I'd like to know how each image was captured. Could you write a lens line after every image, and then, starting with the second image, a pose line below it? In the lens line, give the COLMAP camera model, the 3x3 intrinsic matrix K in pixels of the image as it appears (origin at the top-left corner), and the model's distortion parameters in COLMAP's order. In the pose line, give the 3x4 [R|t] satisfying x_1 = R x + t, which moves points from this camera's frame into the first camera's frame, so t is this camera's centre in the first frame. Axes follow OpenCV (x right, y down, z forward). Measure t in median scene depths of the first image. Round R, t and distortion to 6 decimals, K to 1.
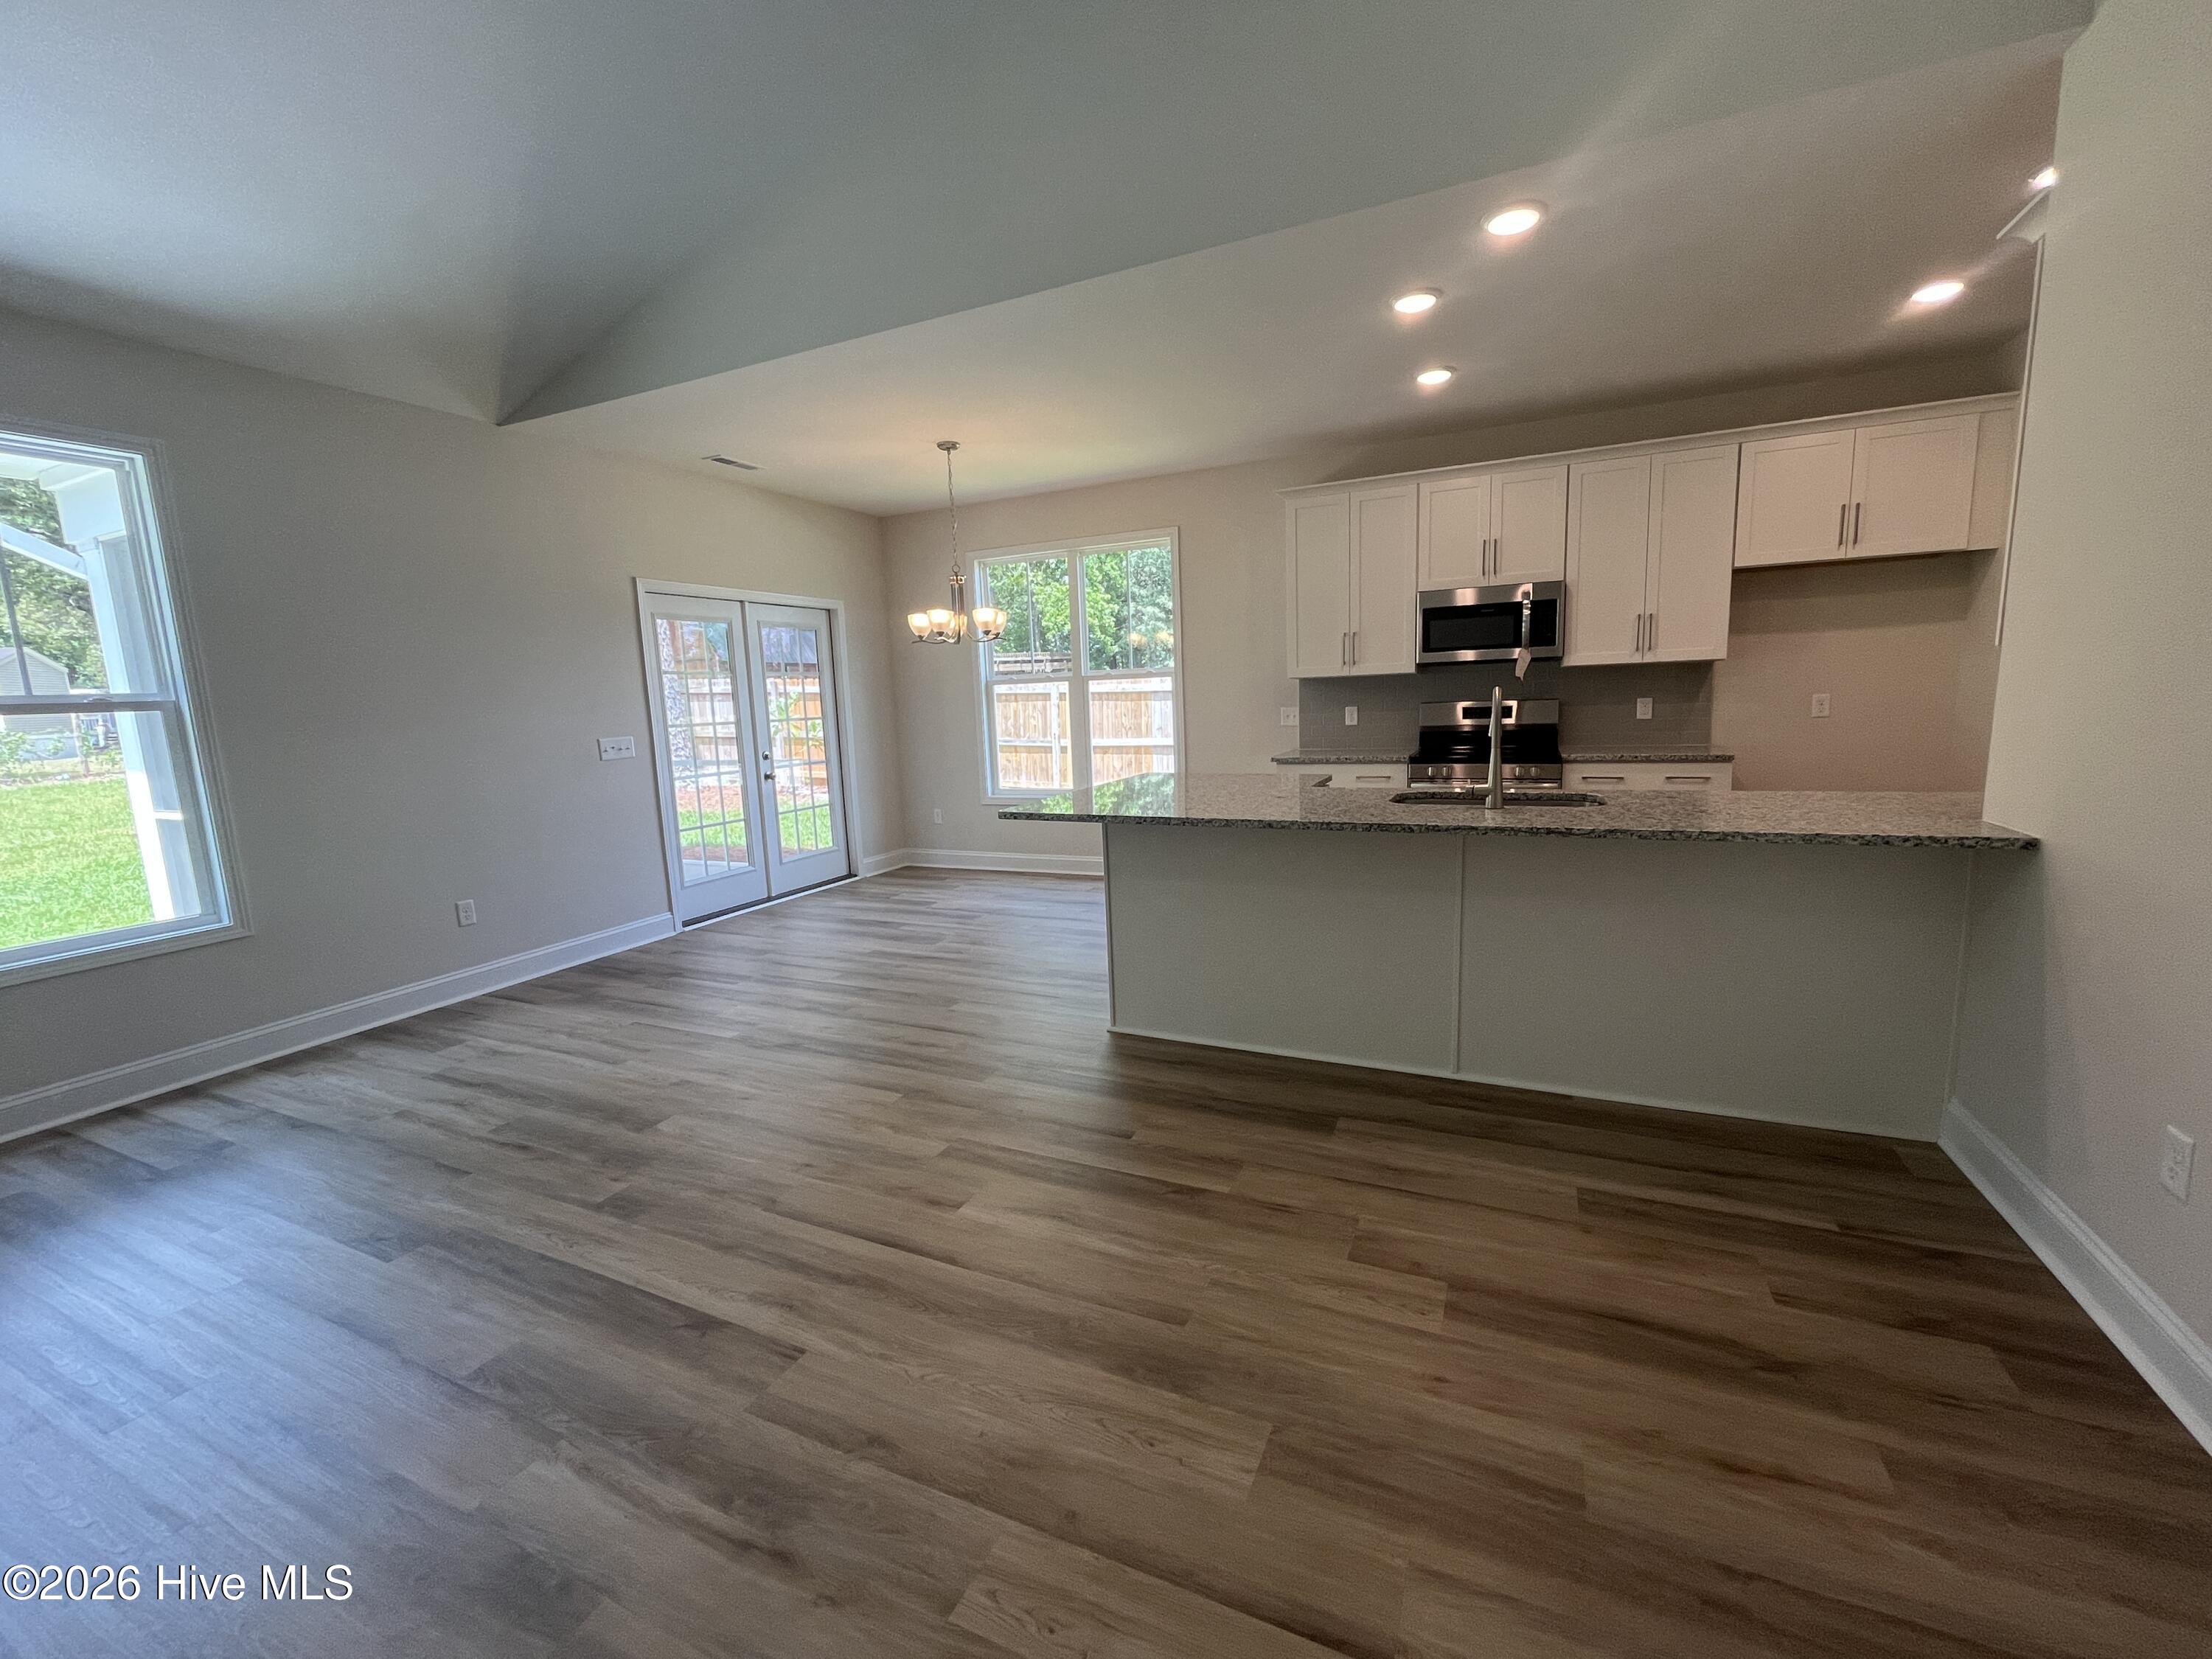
lens RADIAL K [[910.9, 0, 1099.4], [0, 910.9, 830.6], [0, 0, 1]] dist [-0.004431, -0.000518]
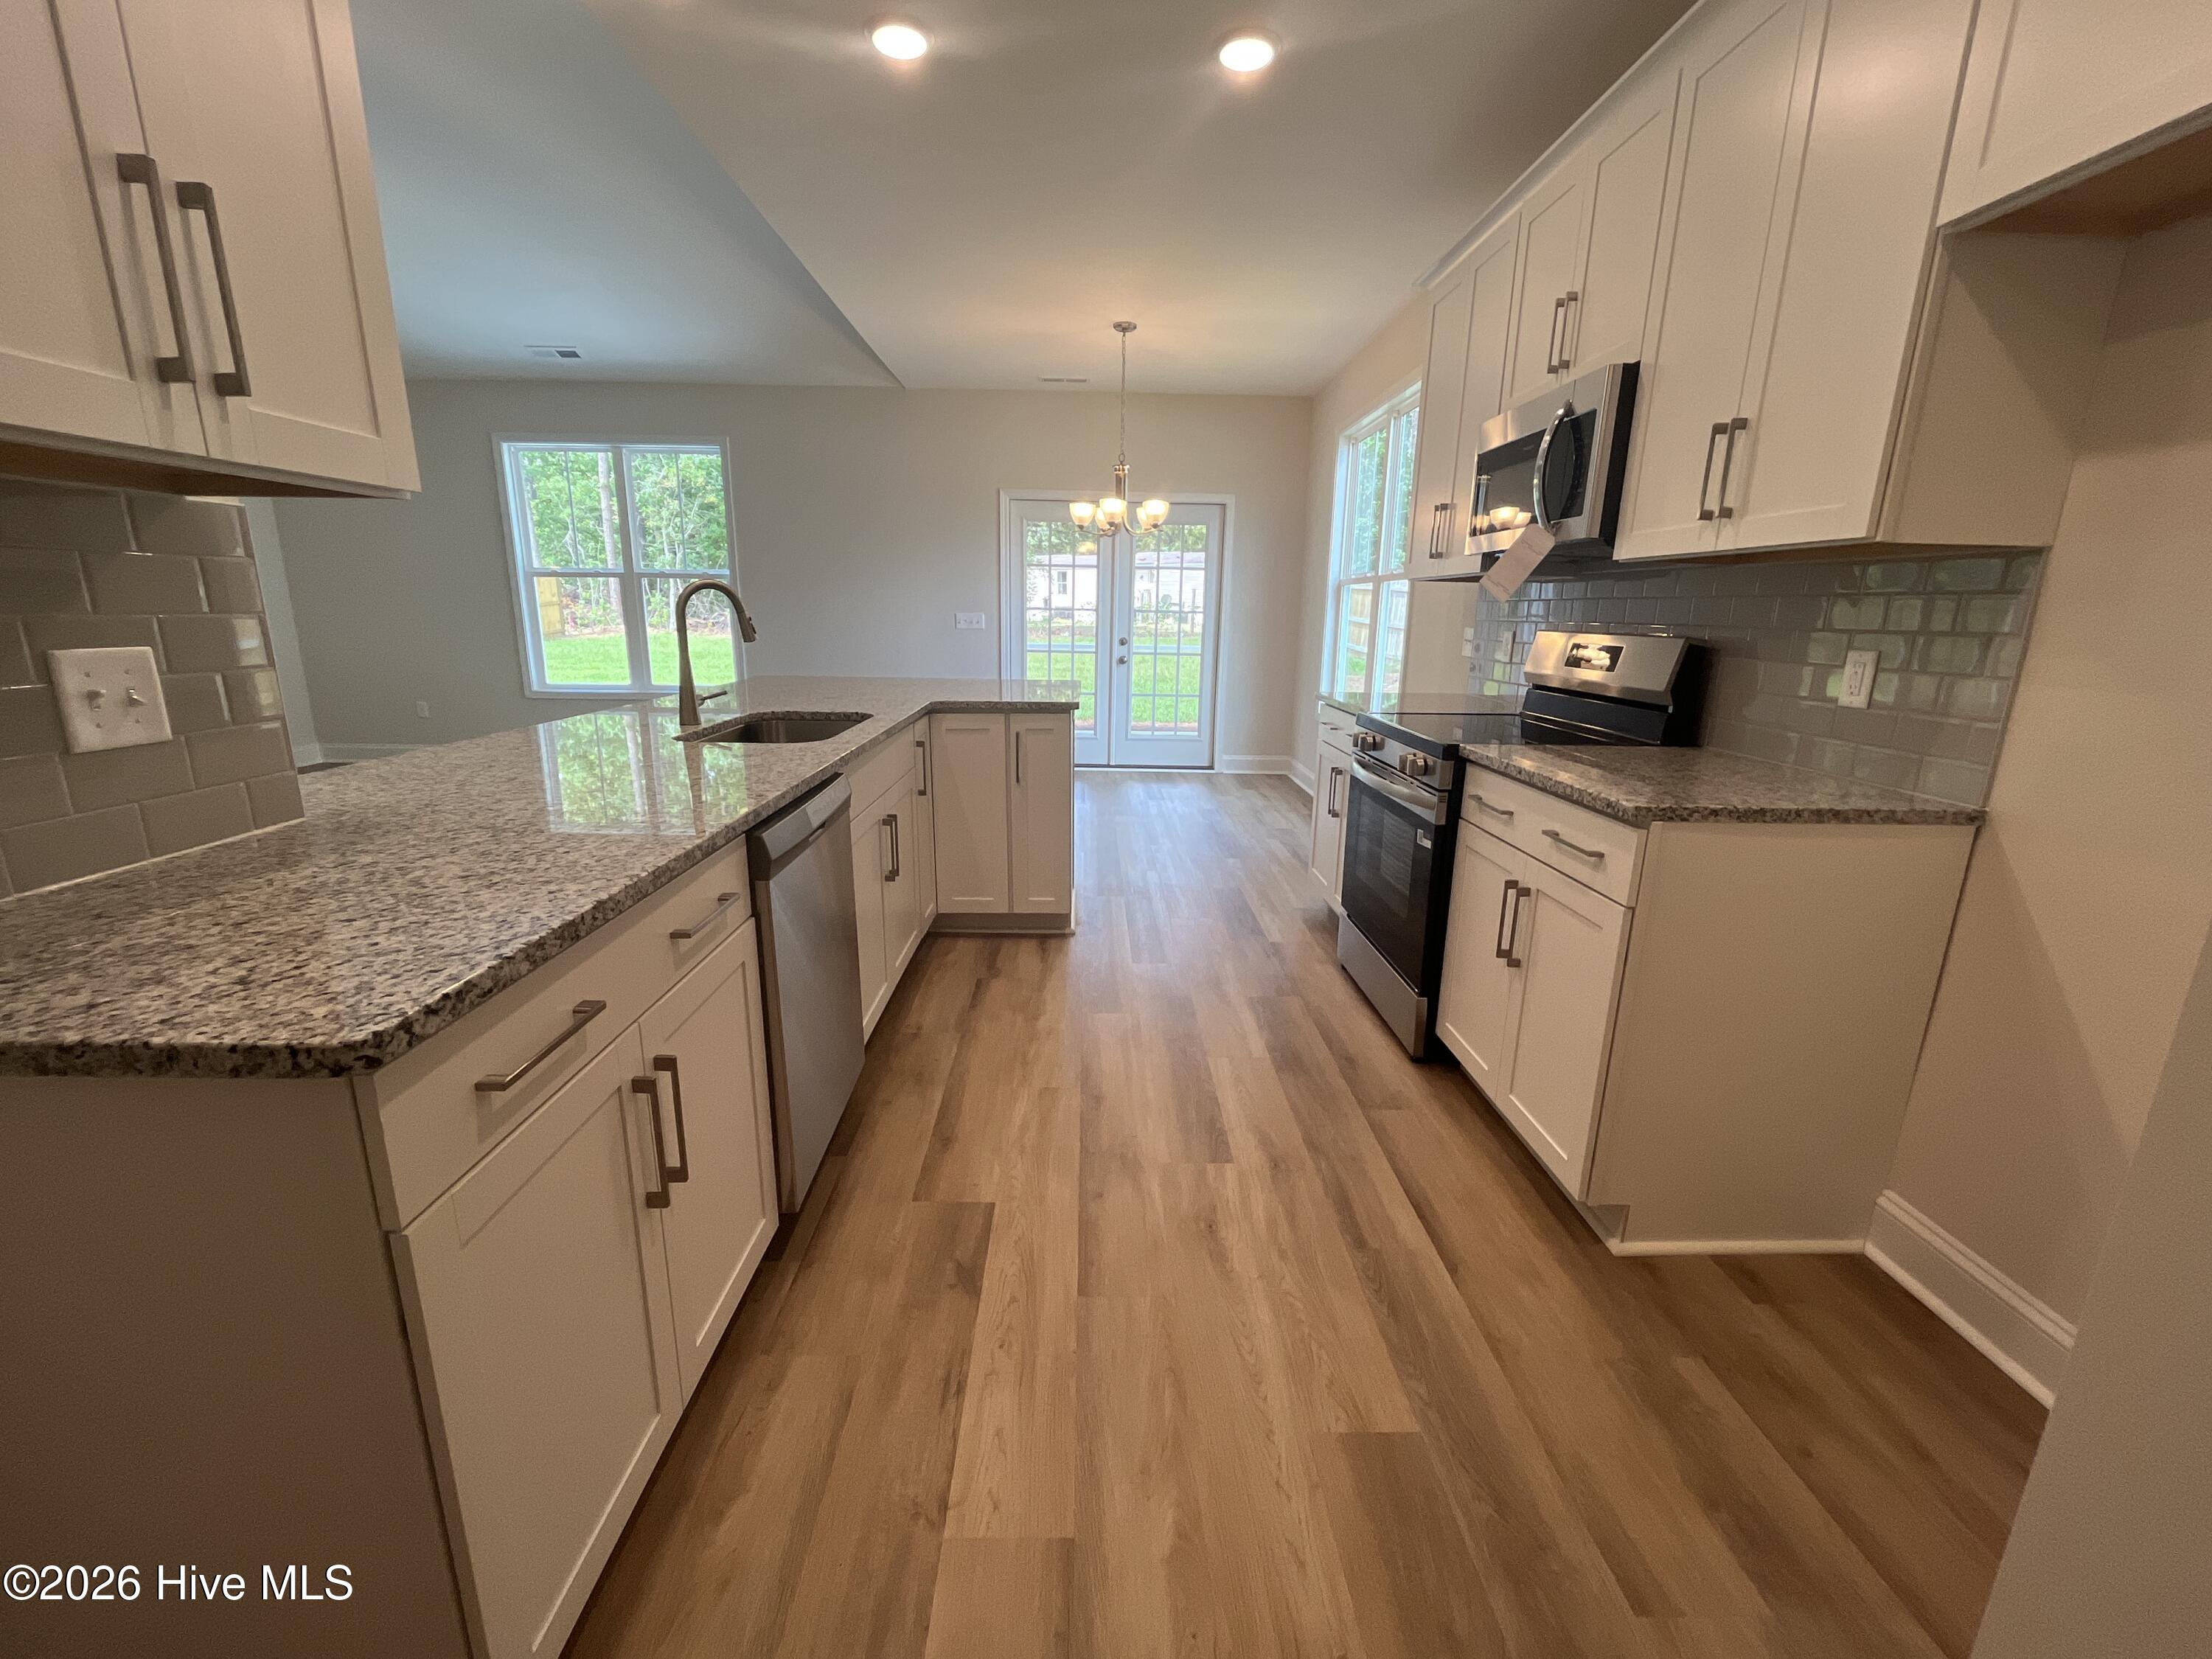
lens RADIAL K [[910.9, 0, 1099.4], [0, 910.9, 830.6], [0, 0, 1]] dist [-0.004431, -0.000518]
pose [[0.437122, 0.257046, -0.861889, 0.830333], [-0.167686, 0.964779, 0.202687, -0.100271], [0.883632, 0.055928, 0.464829, 0.578319]]
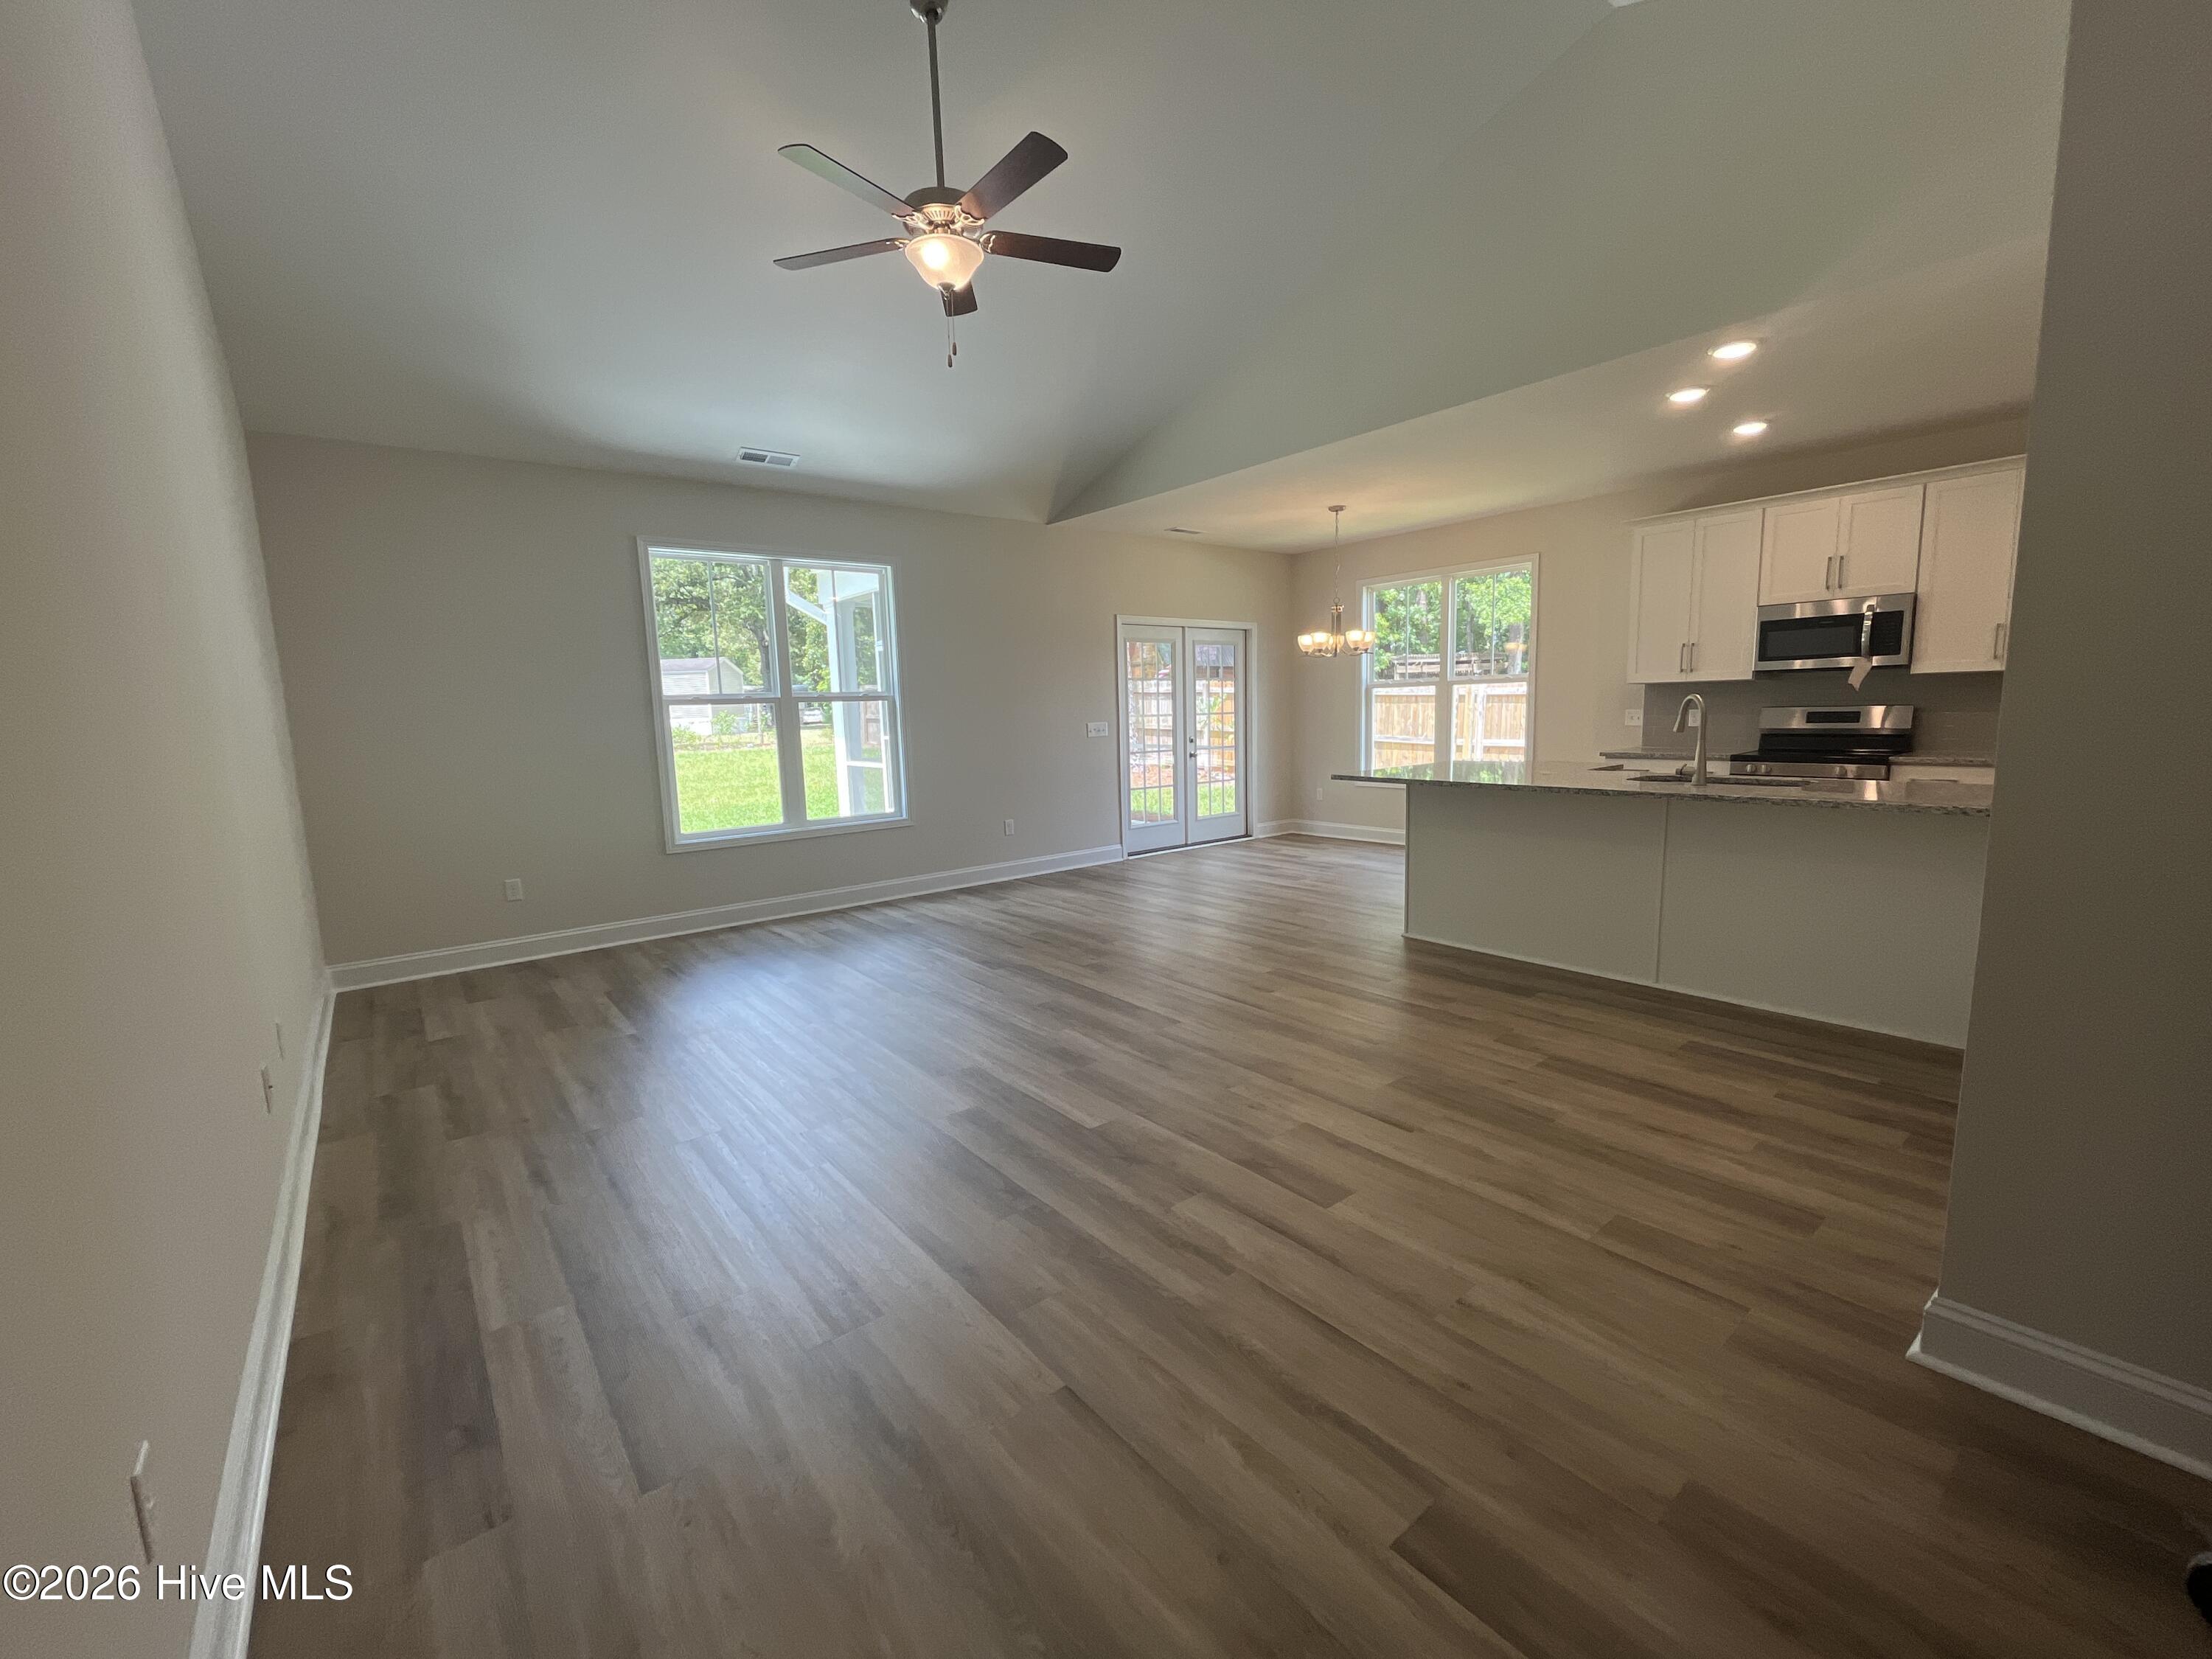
lens RADIAL K [[910.9, 0, 1099.4], [0, 910.9, 830.6], [0, 0, 1]] dist [-0.004431, -0.000518]
pose [[0.896498, 0.072474, -0.437080, 0.143294], [-0.072511, 0.997229, 0.016627, 0.050903], [0.437074, 0.016787, 0.899269, -0.351954]]
